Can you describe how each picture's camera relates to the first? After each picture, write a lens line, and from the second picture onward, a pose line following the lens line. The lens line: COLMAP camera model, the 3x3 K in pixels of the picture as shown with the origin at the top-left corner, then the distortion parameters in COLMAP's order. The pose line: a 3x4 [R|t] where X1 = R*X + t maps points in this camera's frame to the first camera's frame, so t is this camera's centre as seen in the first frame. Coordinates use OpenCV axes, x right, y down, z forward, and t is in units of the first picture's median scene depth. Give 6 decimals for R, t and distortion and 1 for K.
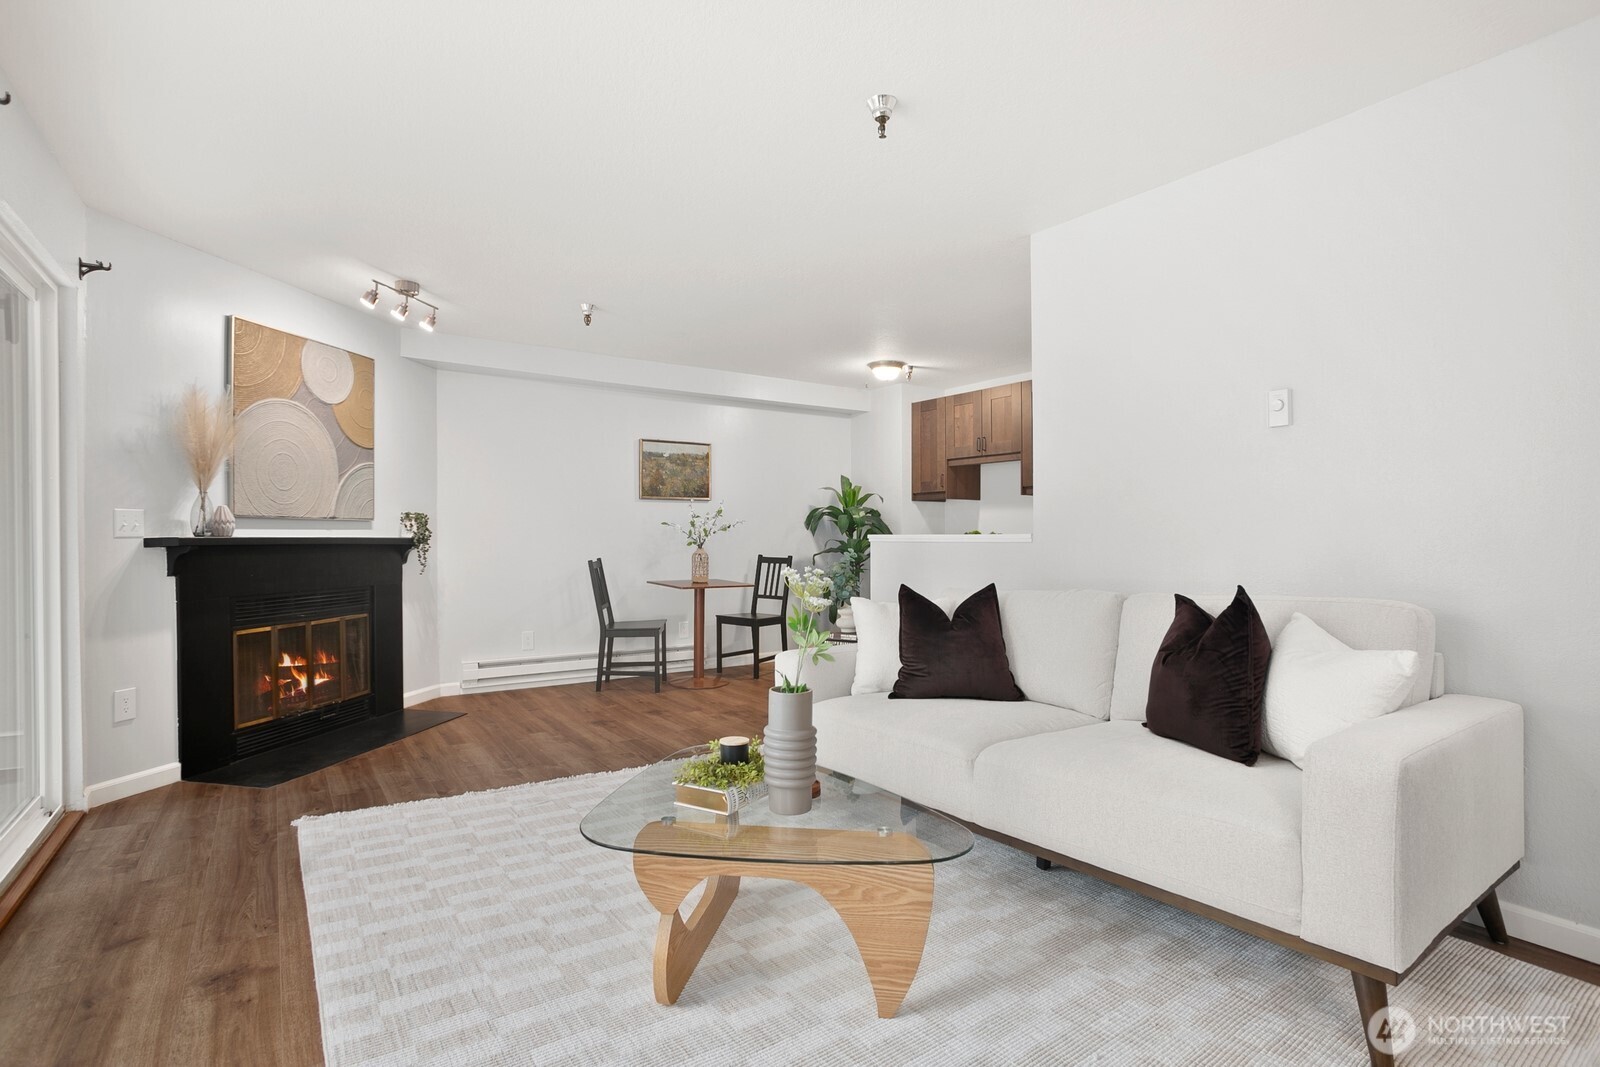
lens RADIAL K [[780.9, 0, 798.6], [0, 780.9, 535.8], [0, 0, 1]] dist [-0.080323, 0.035238]
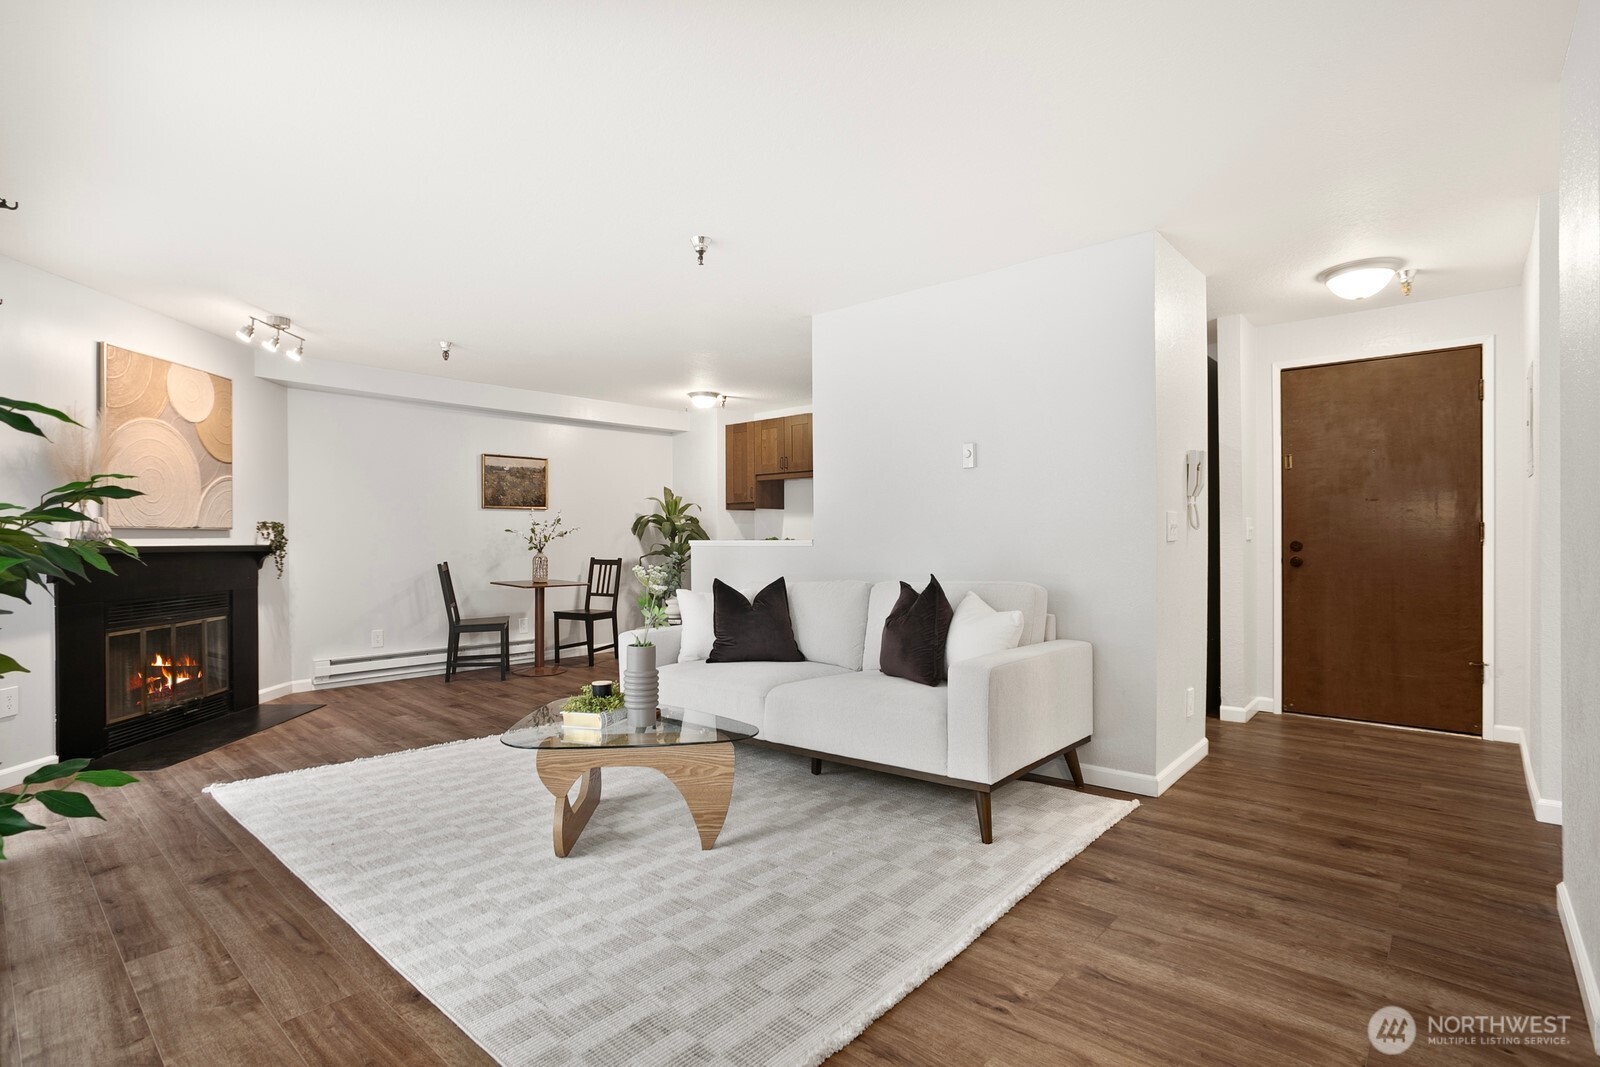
lens RADIAL K [[776.0, 0, 800.0], [0, 776.0, 533.5], [0, 0, 1]] dist [-0.069386, 0.035863]
pose [[0.972615, -0.004171, 0.232384, -0.024950], [0.005279, 0.999977, -0.004145, -0.005901], [-0.232361, 0.005259, 0.972615, -0.231793]]
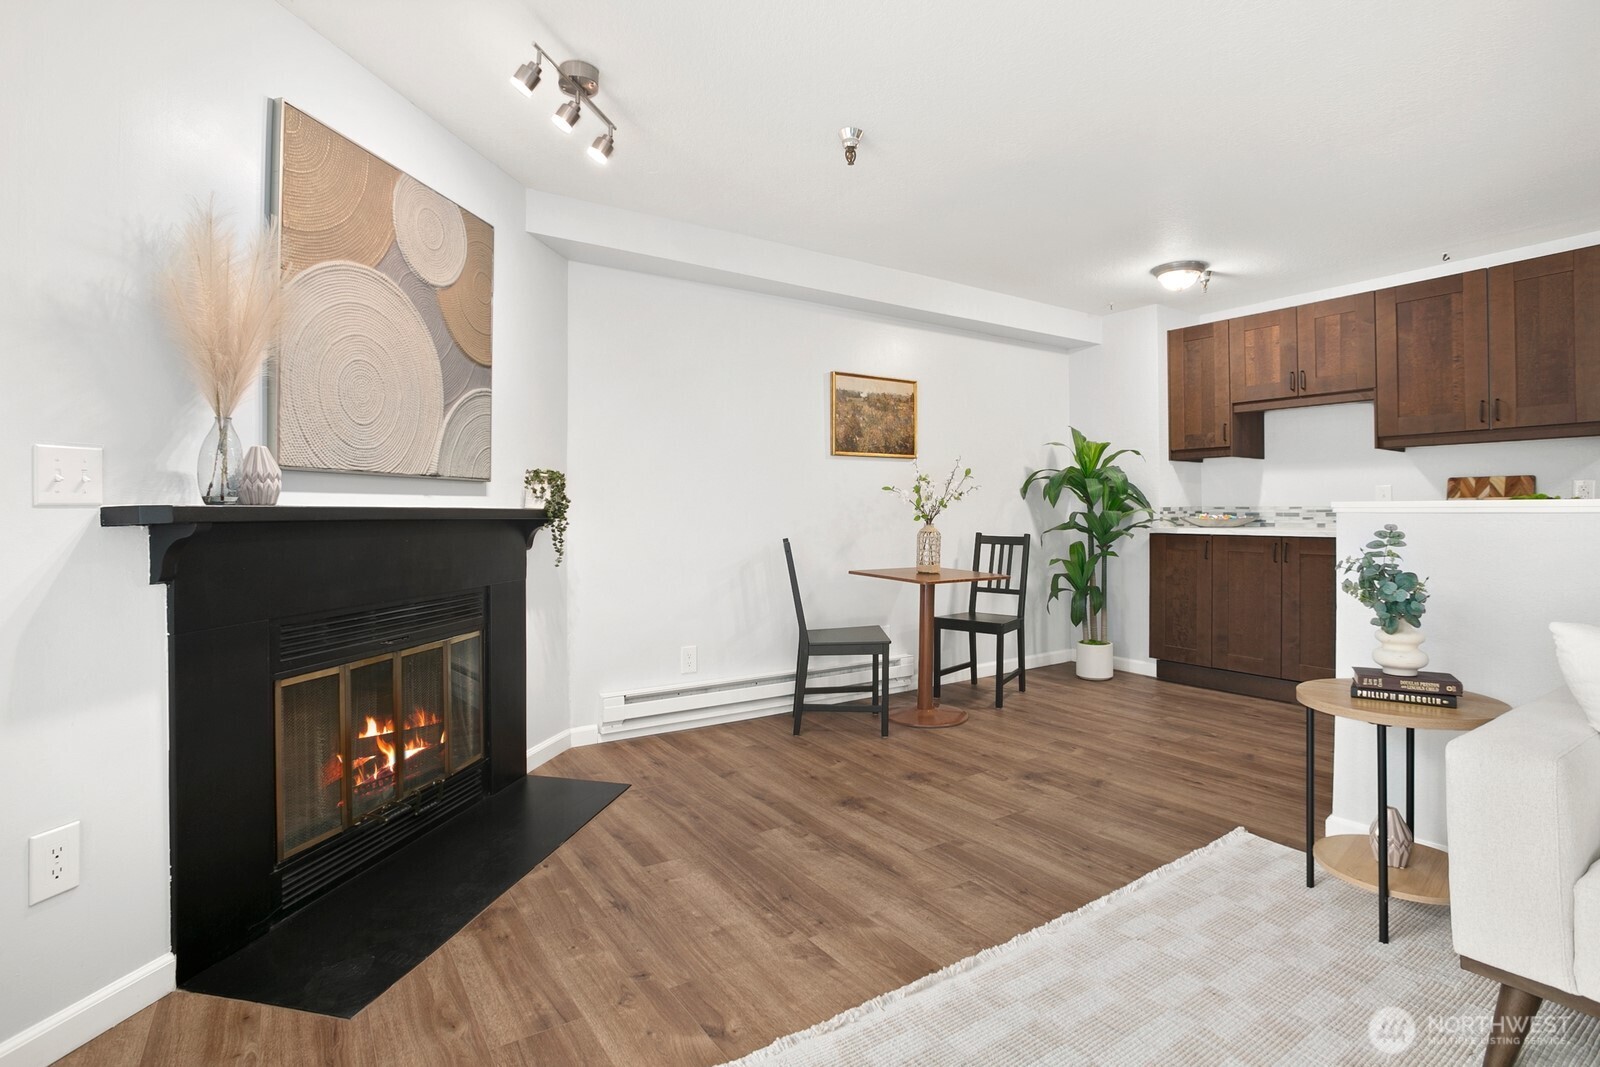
lens RADIAL K [[792.1, 0, 799.3], [0, 792.1, 497.9], [0, 0, 1]] dist [-0.076762, 0.031339]
pose [[0.999798, -0.001410, -0.020073, -0.301574], [0.001103, 0.999882, -0.015306, 0.003709], [0.020092, 0.015280, 0.999681, 0.378343]]
